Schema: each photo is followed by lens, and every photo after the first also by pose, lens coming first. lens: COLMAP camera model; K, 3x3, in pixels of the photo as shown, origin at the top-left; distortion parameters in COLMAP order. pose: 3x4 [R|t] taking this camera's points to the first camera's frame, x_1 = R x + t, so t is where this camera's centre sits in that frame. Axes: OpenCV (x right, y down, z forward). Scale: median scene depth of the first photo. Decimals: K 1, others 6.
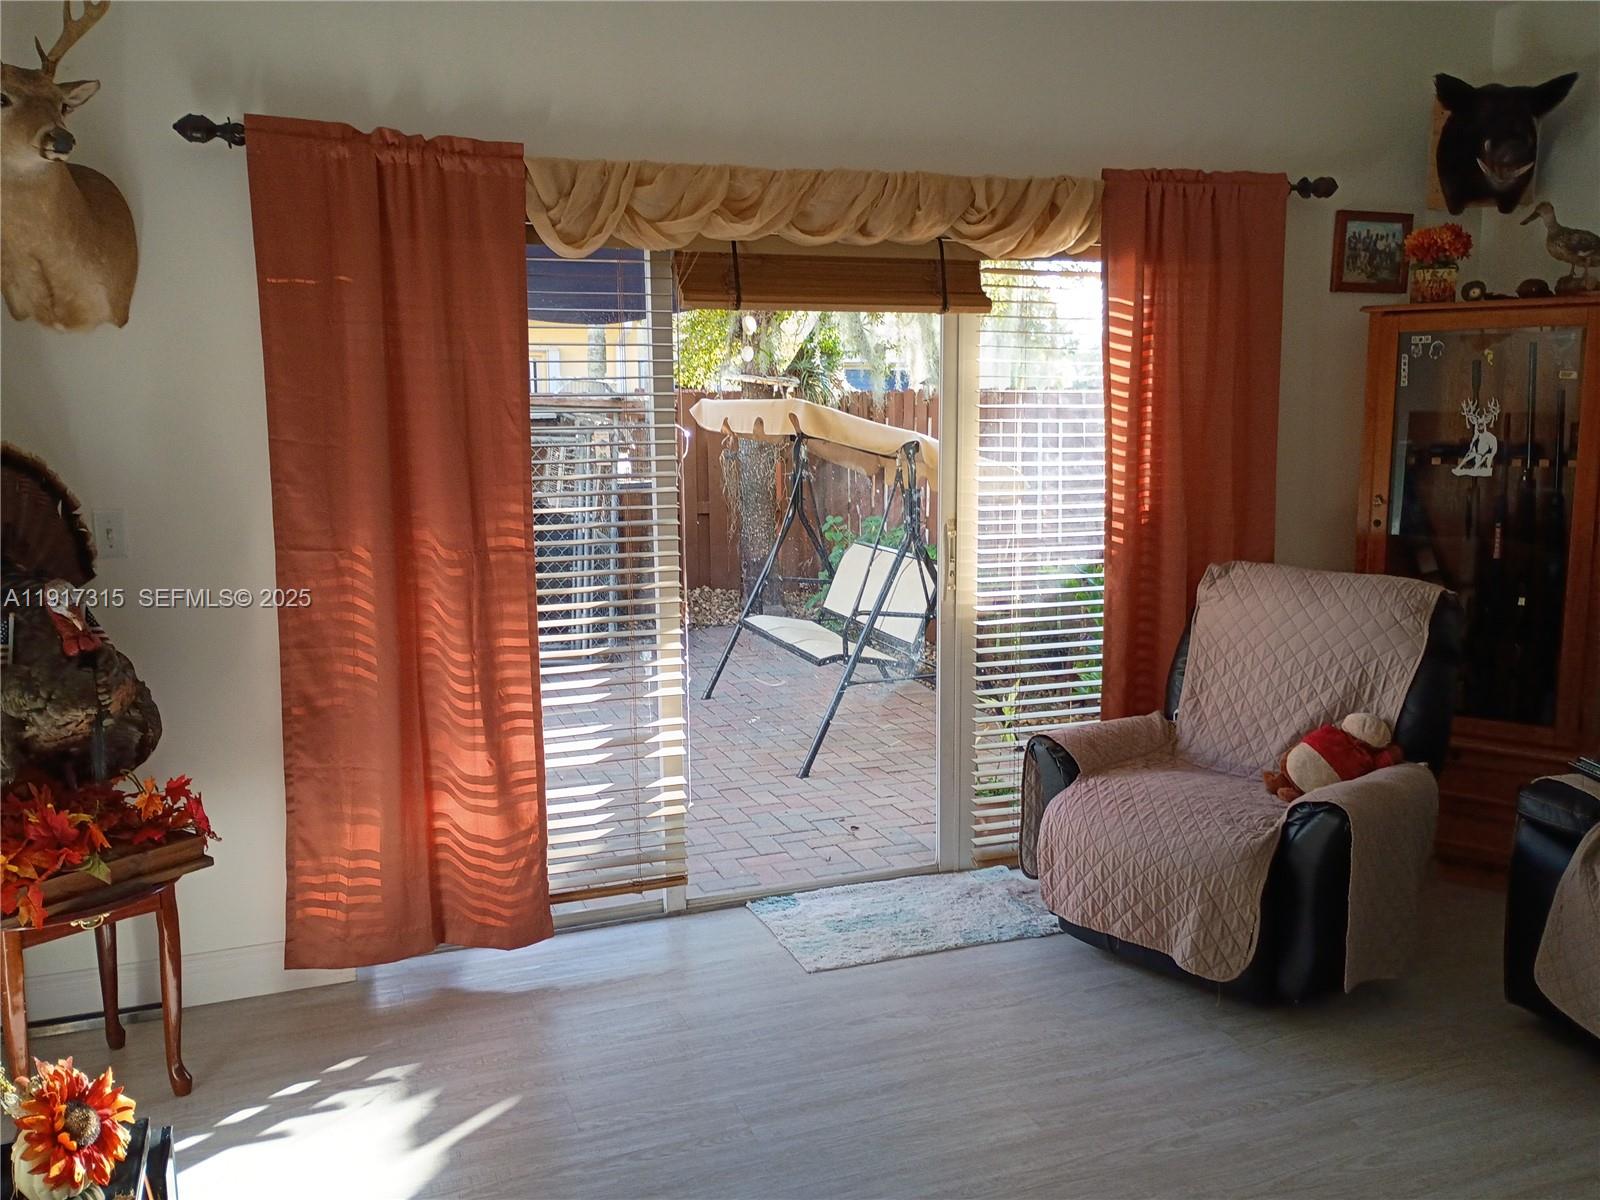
lens RADIAL K [[1326.1, 0, 799.3], [0, 1326.1, 602.0], [0, 0, 1]] dist [0.055278, -0.061397]
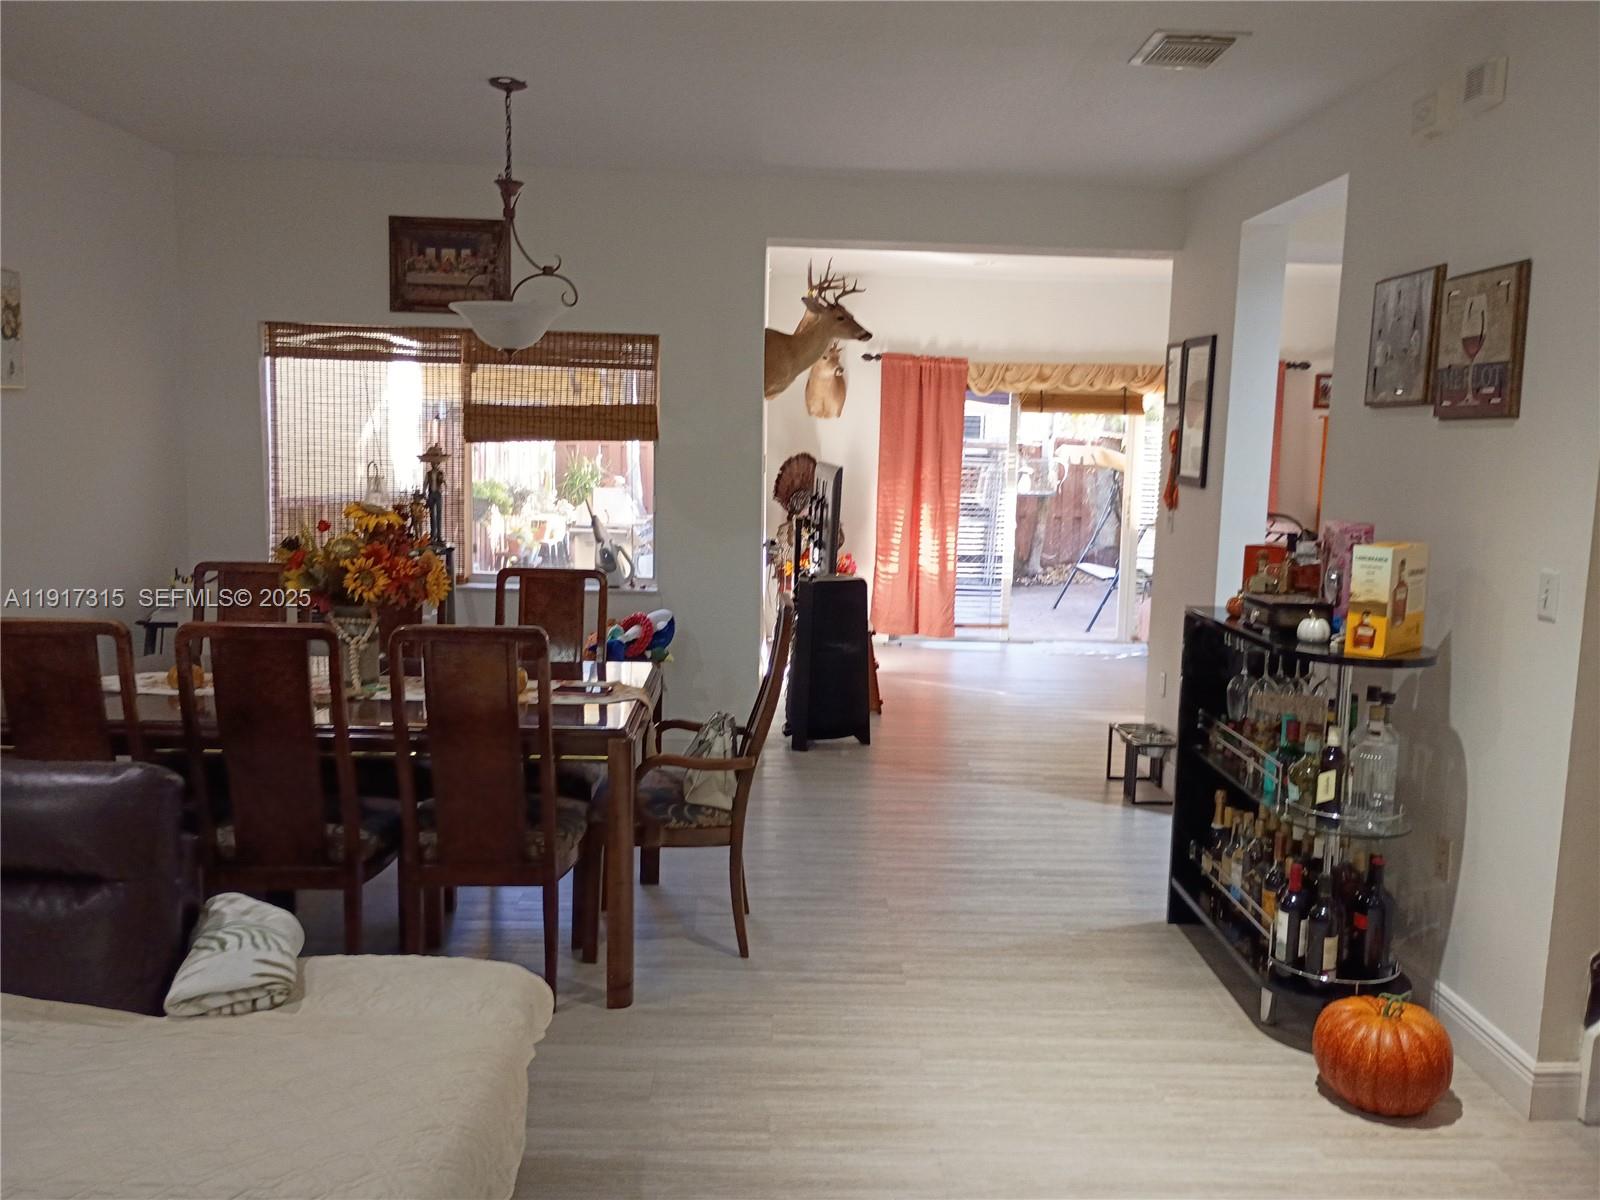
lens RADIAL K [[1326.1, 0, 798.1], [0, 1326.1, 600.0], [0, 0, 1]] dist [0.055278, -0.061397]
pose [[0.939838, 0.073270, -0.333670, 0.444898], [-0.084399, 0.996252, -0.018960, 0.268816], [0.331030, 0.045980, 0.942499, -1.808969]]
